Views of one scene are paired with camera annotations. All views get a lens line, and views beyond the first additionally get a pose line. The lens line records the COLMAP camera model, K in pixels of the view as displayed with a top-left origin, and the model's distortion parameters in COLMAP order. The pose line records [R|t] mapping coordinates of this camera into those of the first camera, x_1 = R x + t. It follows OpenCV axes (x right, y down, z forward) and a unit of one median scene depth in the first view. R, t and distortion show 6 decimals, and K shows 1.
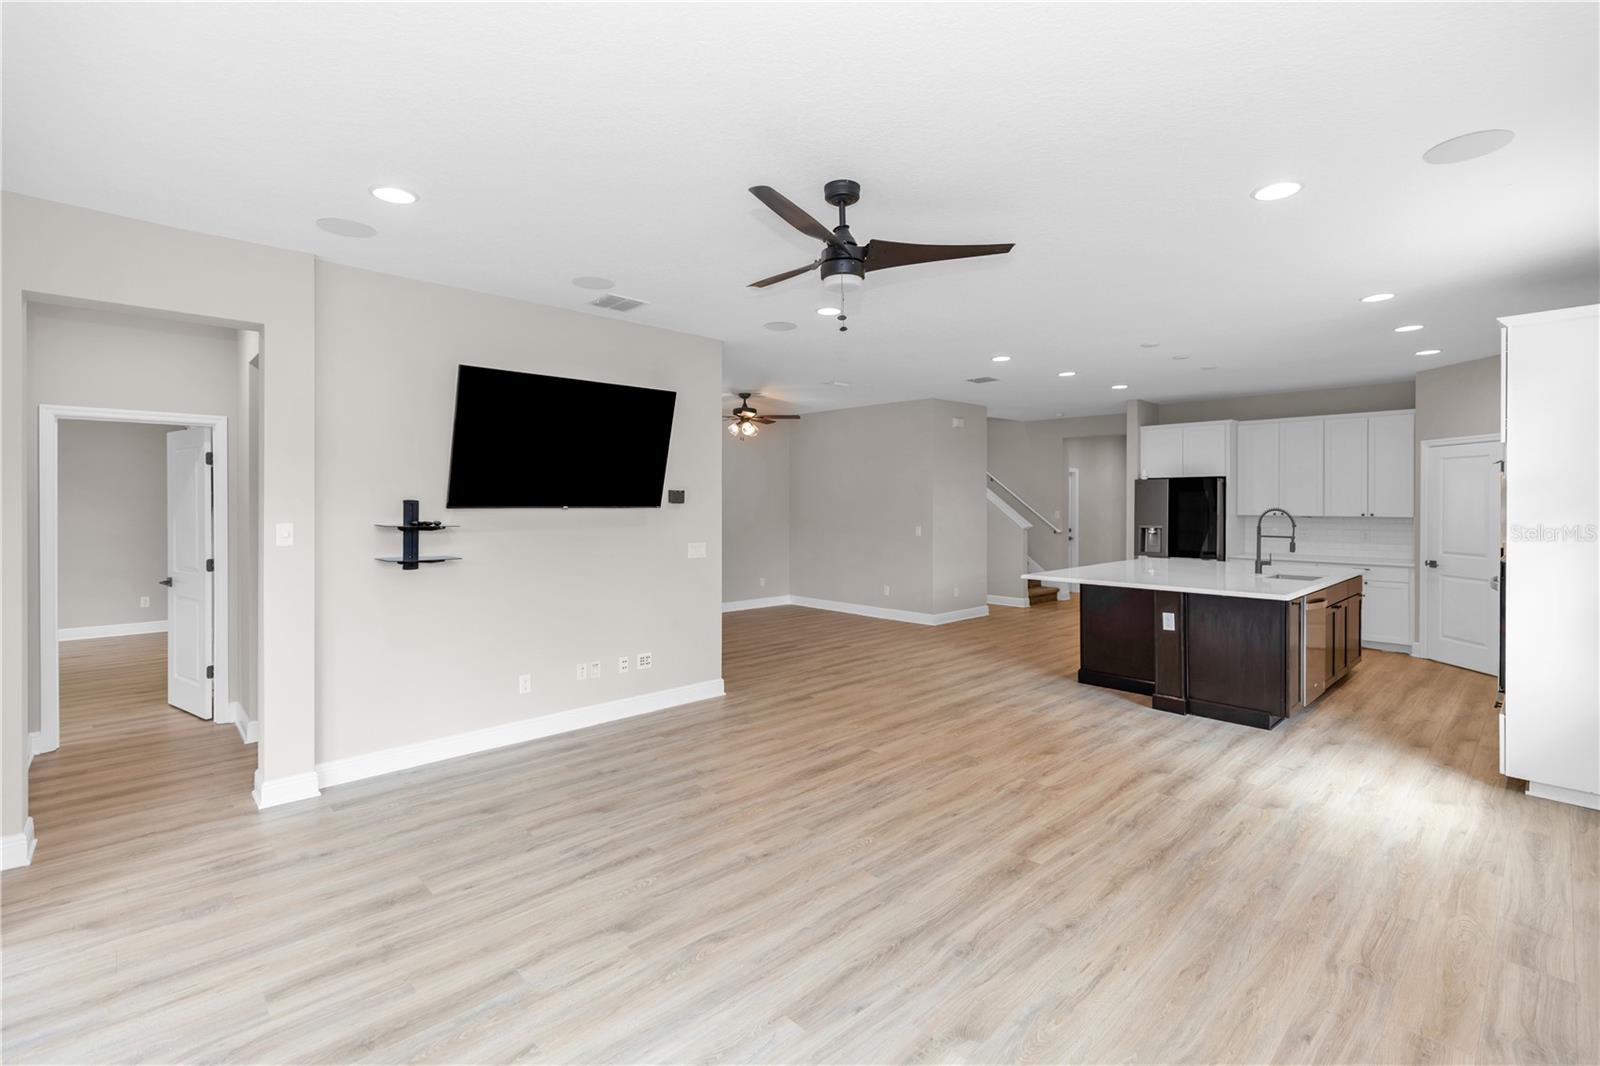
lens RADIAL K [[727.2, 0, 794.9], [0, 727.2, 502.4], [0, 0, 1]] dist [0.000877, -0.000205]
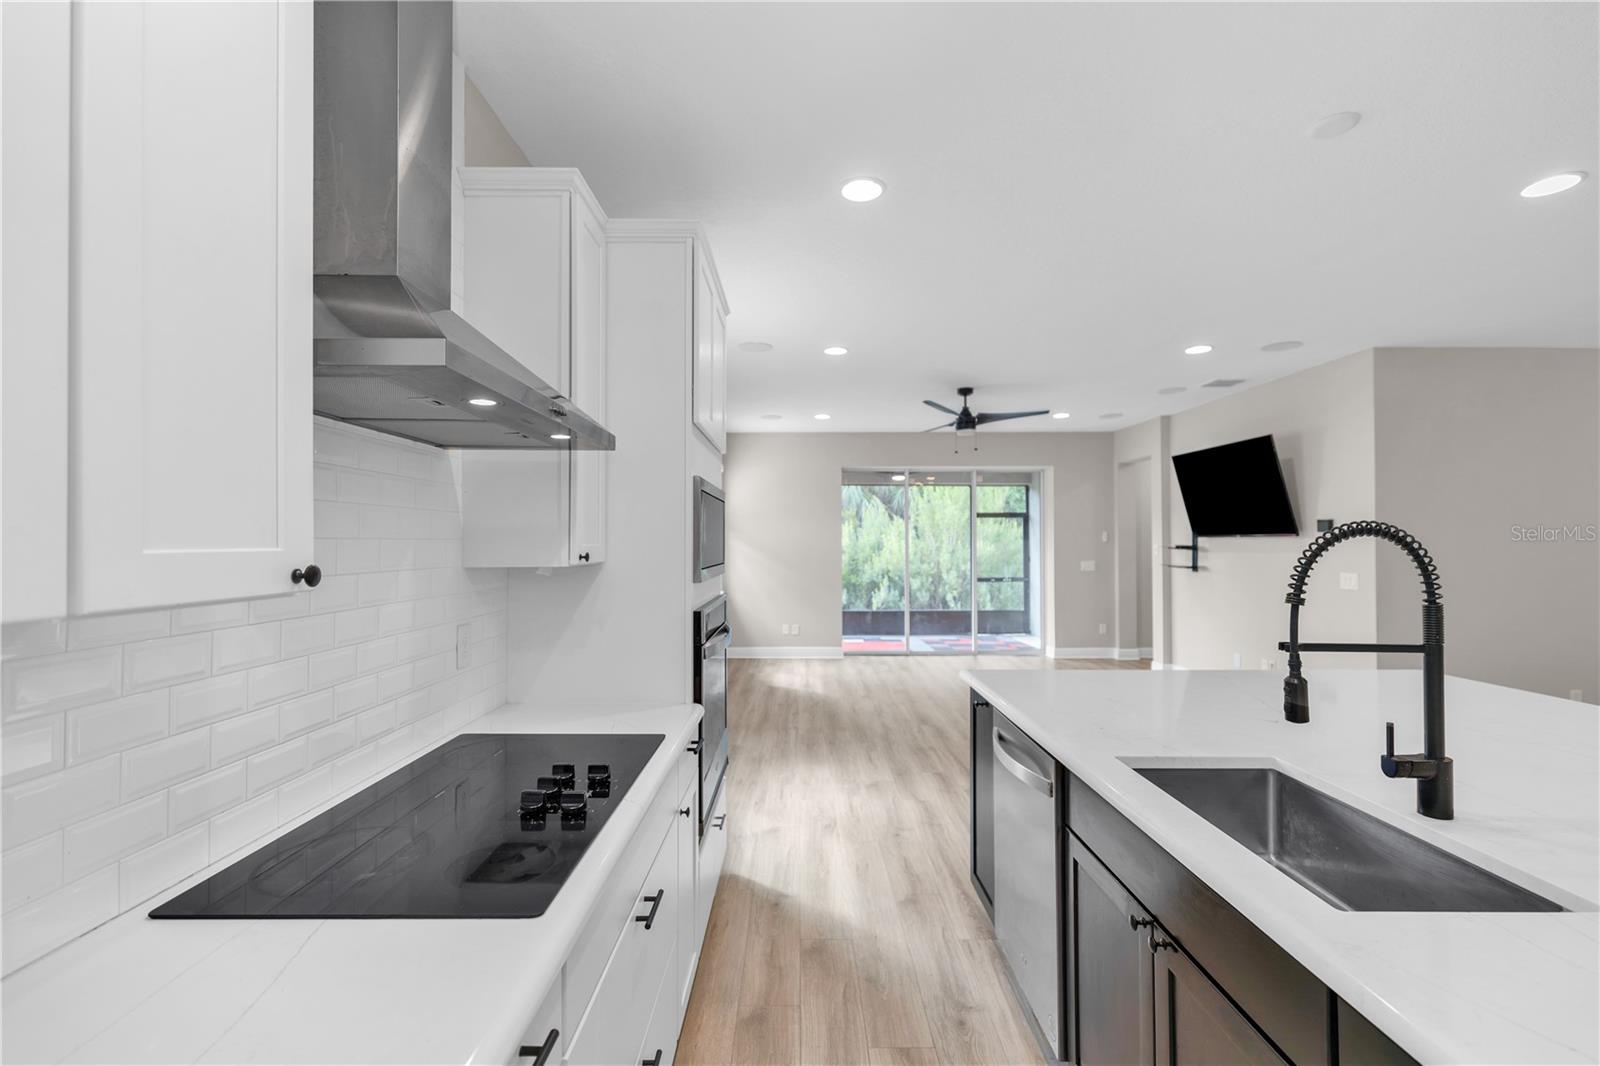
lens RADIAL K [[727.2, 0, 802.5], [0, 727.2, 532.6], [0, 0, 1]] dist [0.000877, -0.000205]
pose [[-0.679310, -0.008670, -0.733801, 1.112758], [0.003691, 0.999877, -0.015231, 0.015573], [0.733842, -0.013055, -0.679194, 1.191745]]
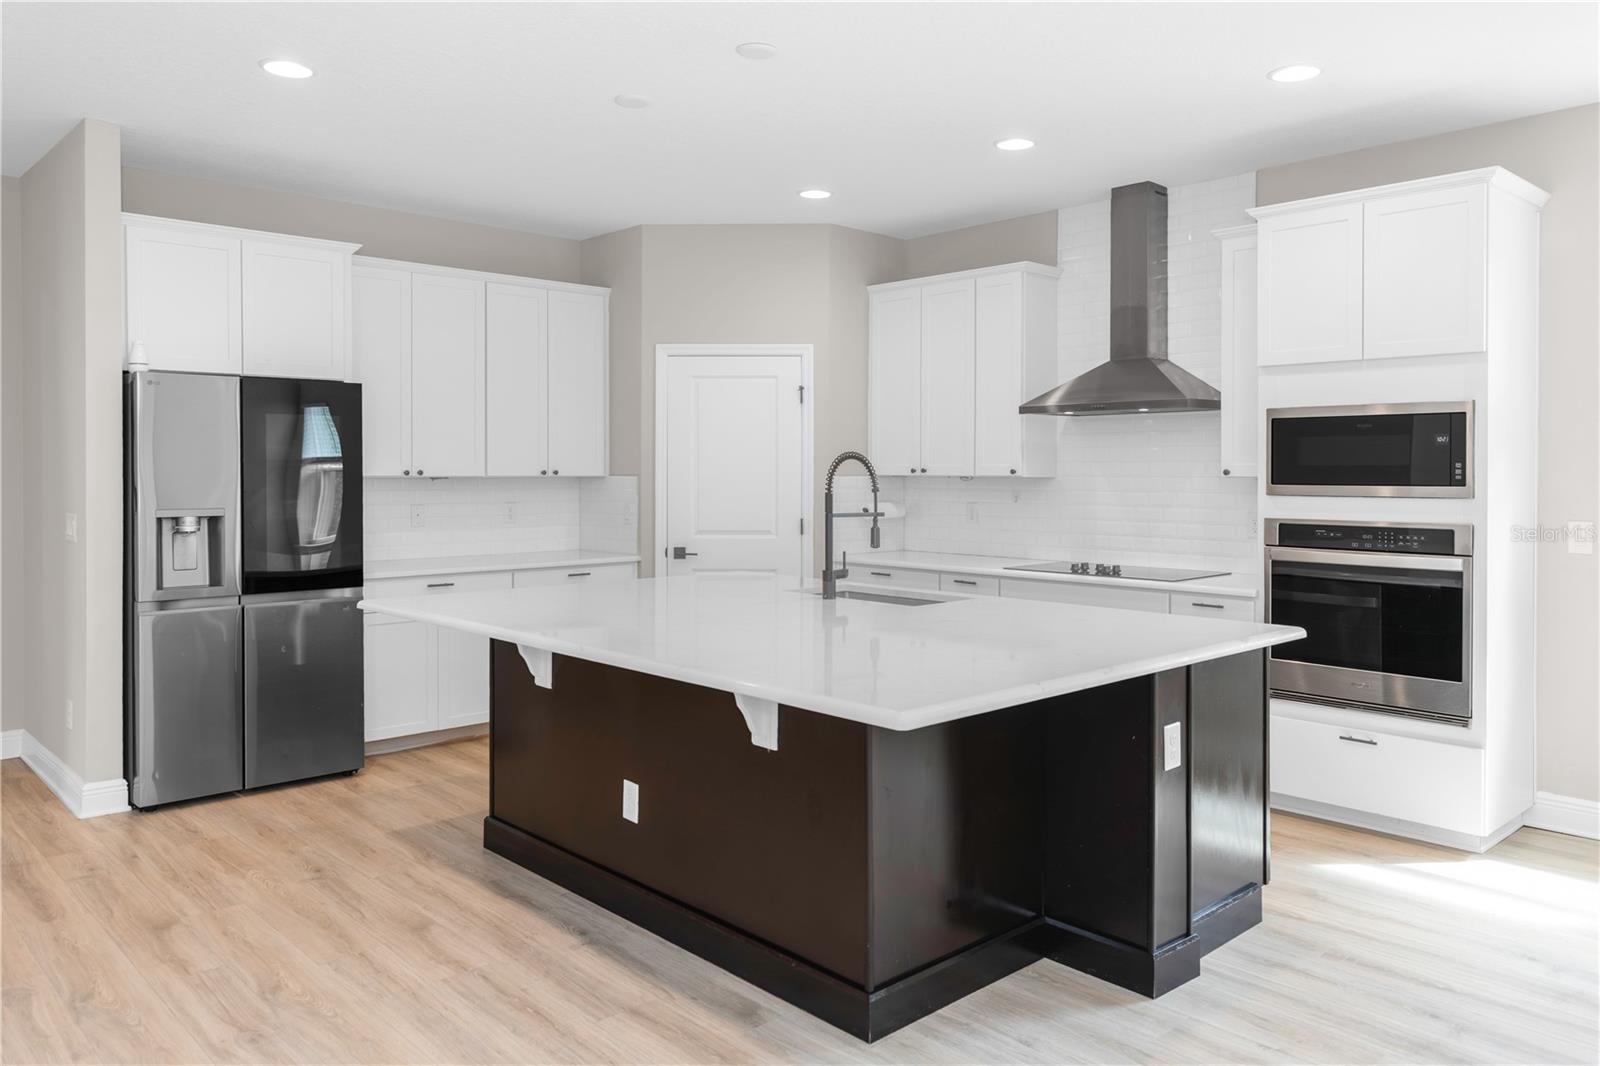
lens RADIAL K [[1125.7, 0, 781.1], [0, 1125.7, 505.1], [0, 0, 1]] dist [-0.007578, -0.003069]
pose [[0.010142, -0.030910, 0.999471, -0.060238], [-0.000775, 0.999522, 0.030920, 0.021695], [-0.999948, -0.001089, 0.010113, 1.184062]]
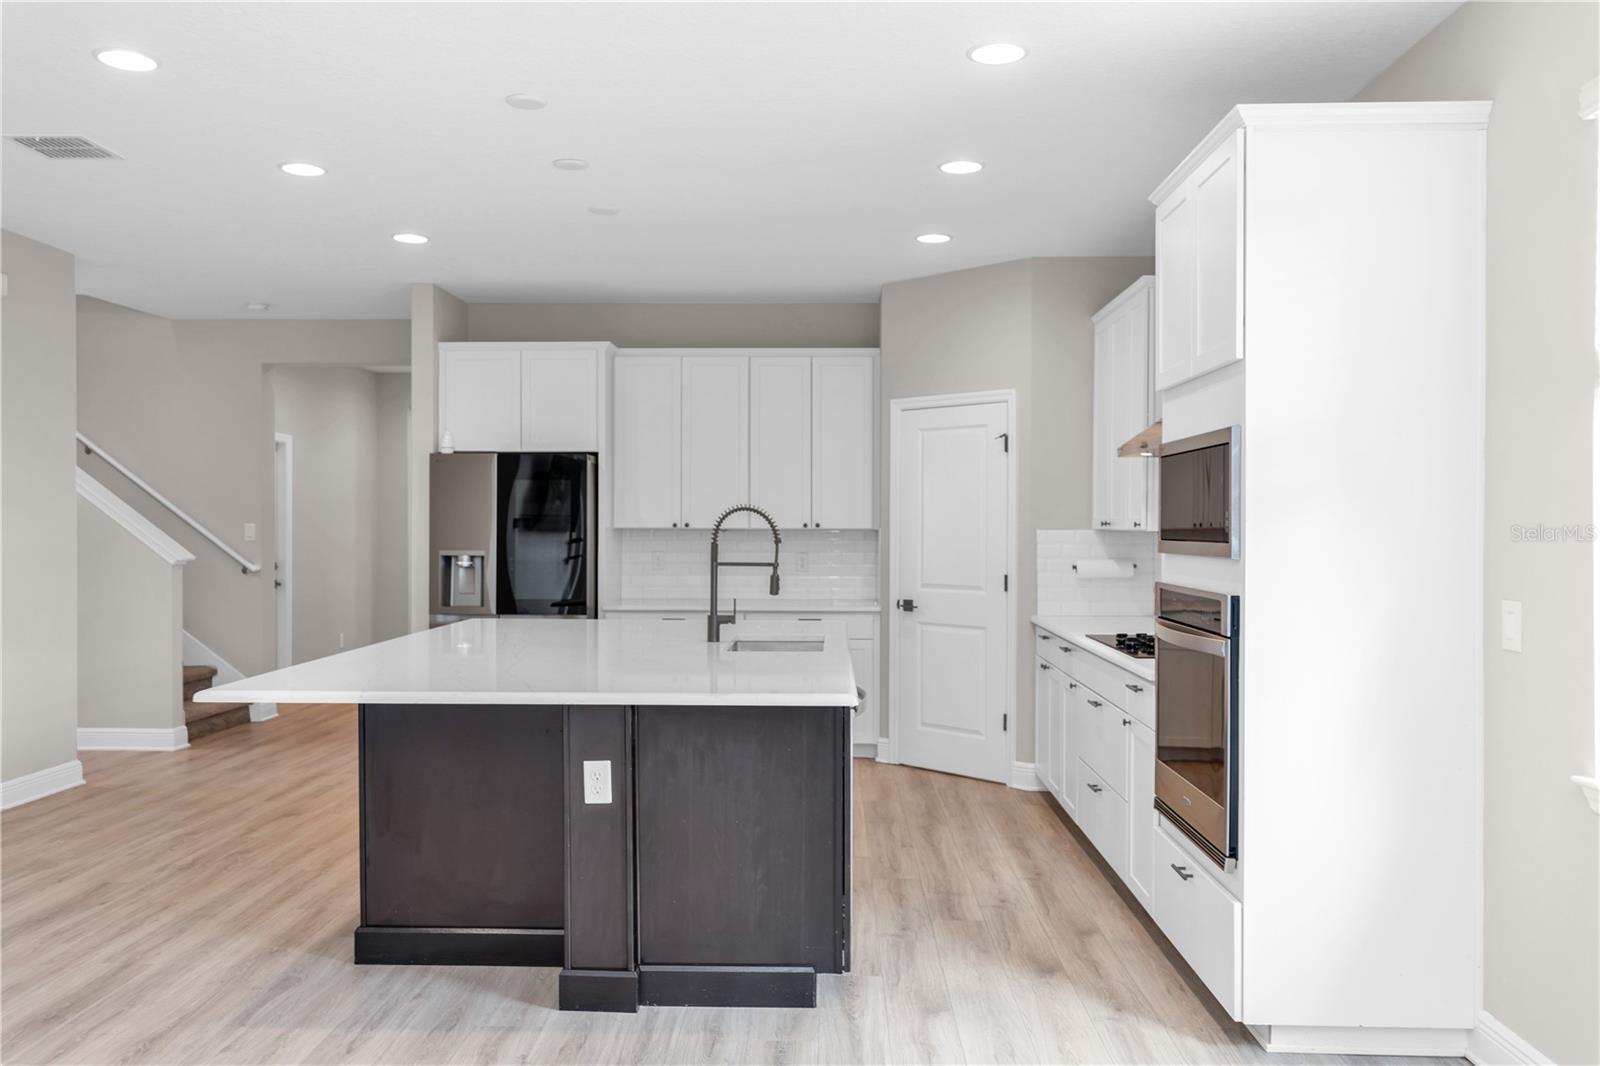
lens RADIAL K [[1245.0, 0, 805.1], [0, 1245.0, 532.6], [0, 0, 1]] dist [-0.009761, 0.008752]
pose [[0.702433, -0.003375, 0.711741, 0.111024], [-0.001936, 0.999976, 0.006653, 0.023260], [-0.711747, -0.006051, 0.702410, 0.441593]]
